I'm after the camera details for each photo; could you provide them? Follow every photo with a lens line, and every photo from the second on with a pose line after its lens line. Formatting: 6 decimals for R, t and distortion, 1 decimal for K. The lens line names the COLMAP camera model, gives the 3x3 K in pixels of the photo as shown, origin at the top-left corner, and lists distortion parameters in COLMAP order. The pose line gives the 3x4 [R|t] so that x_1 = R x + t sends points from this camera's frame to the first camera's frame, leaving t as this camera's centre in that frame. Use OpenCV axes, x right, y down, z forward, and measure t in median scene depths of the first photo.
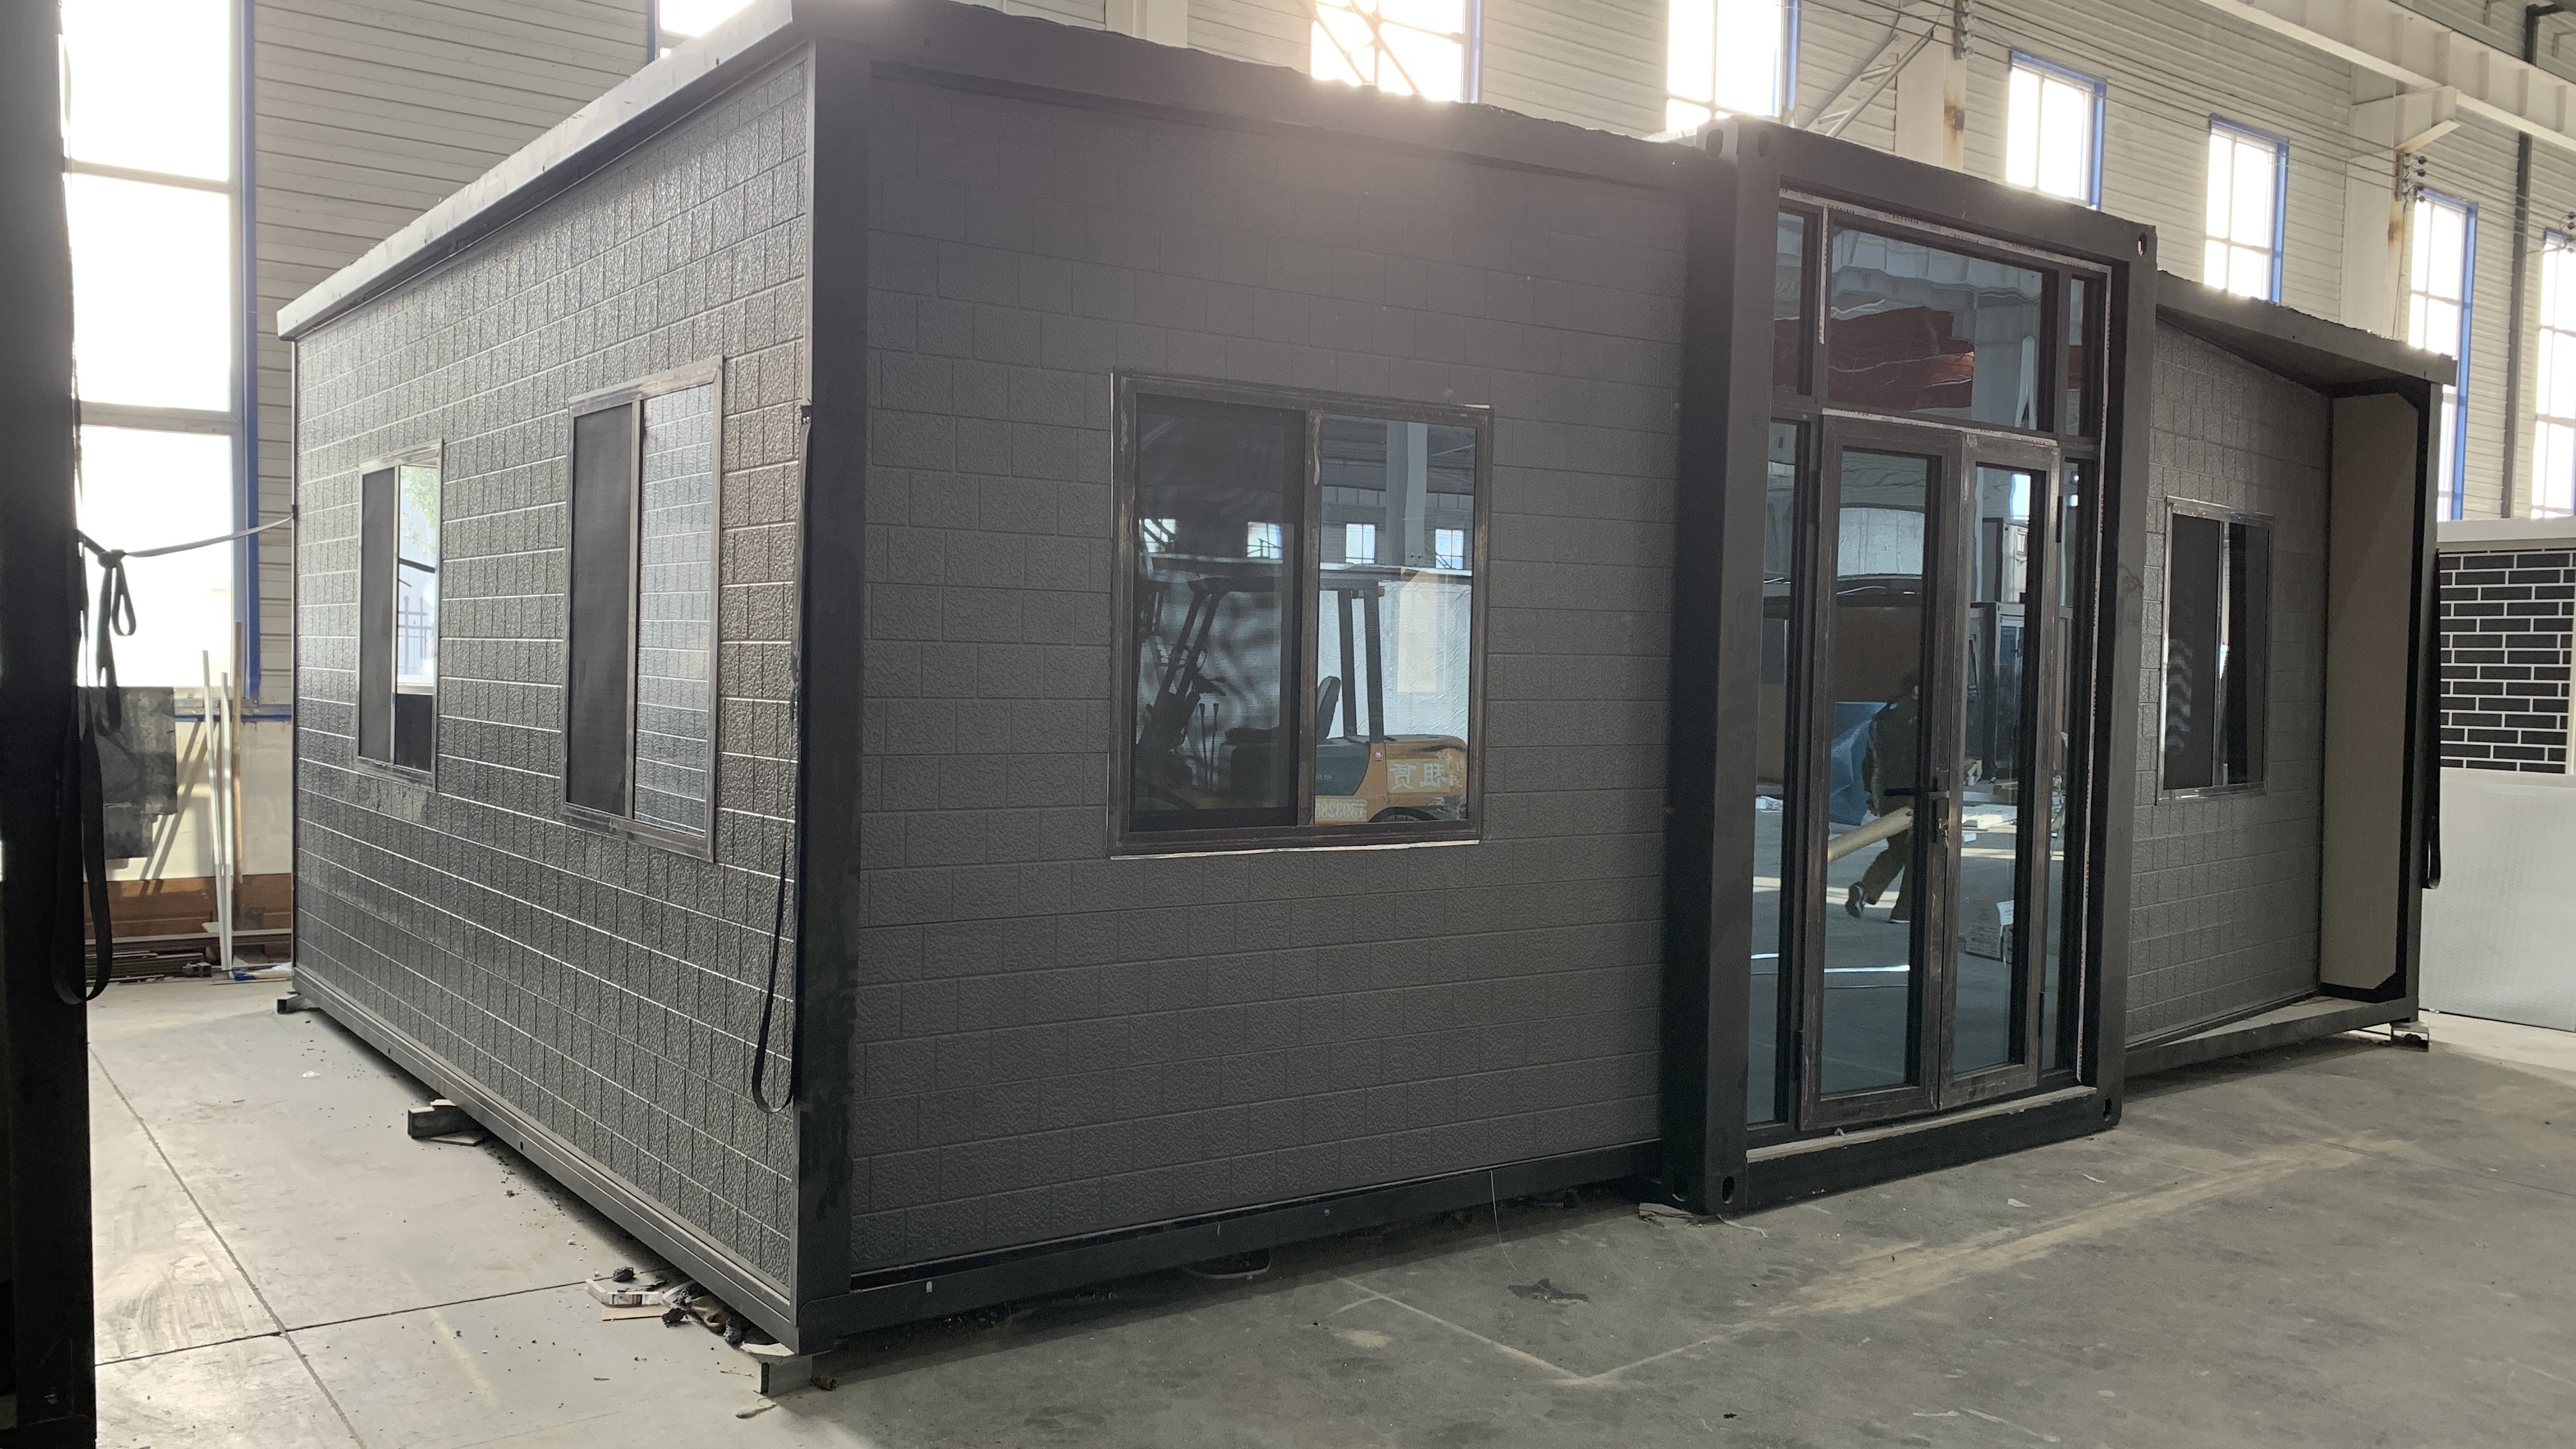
lens RADIAL K [[1963.1, 0, 1276.5], [0, 1963.1, 726.6], [0, 0, 1]] dist [0.029910, -0.018442]
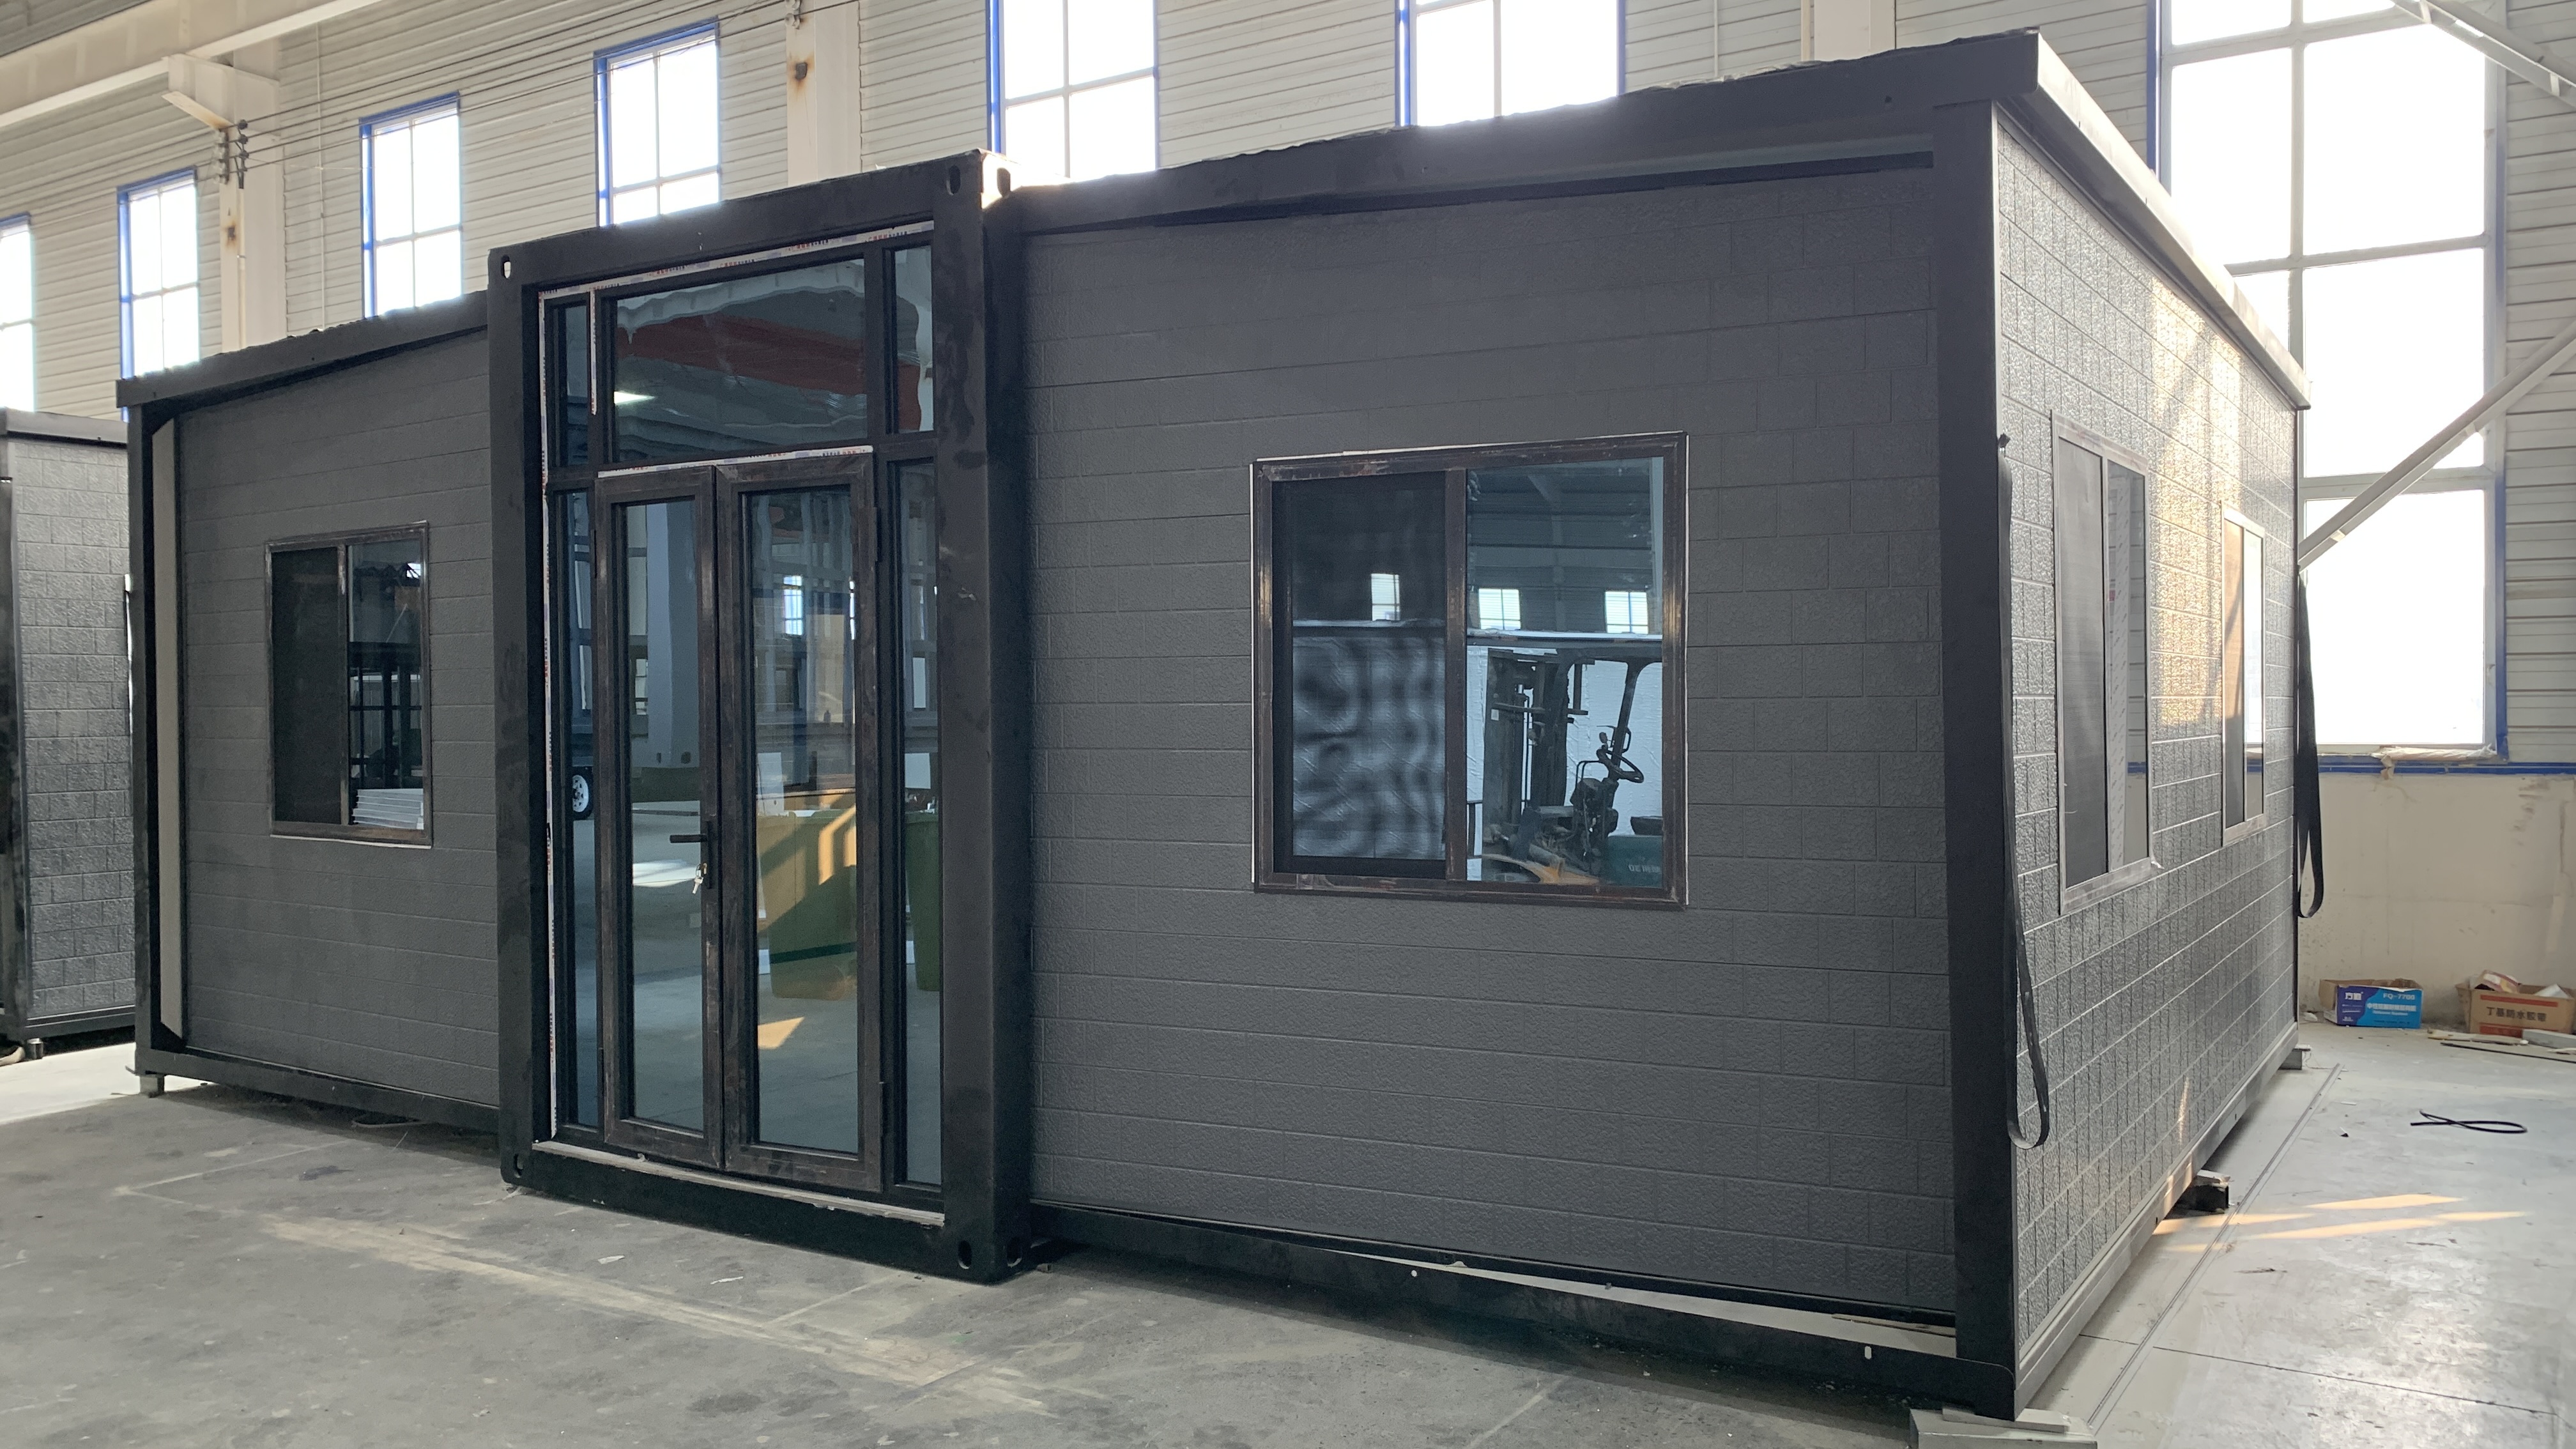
lens RADIAL K [[1963.1, 0, 1280.2], [0, 1963.1, 718.9], [0, 0, 1]] dist [0.029910, -0.018442]
pose [[0.350396, -0.010998, -0.936537, 1.513142], [-0.021919, 0.999561, -0.019939, -0.013170], [0.936345, 0.027515, 0.350001, 1.036142]]
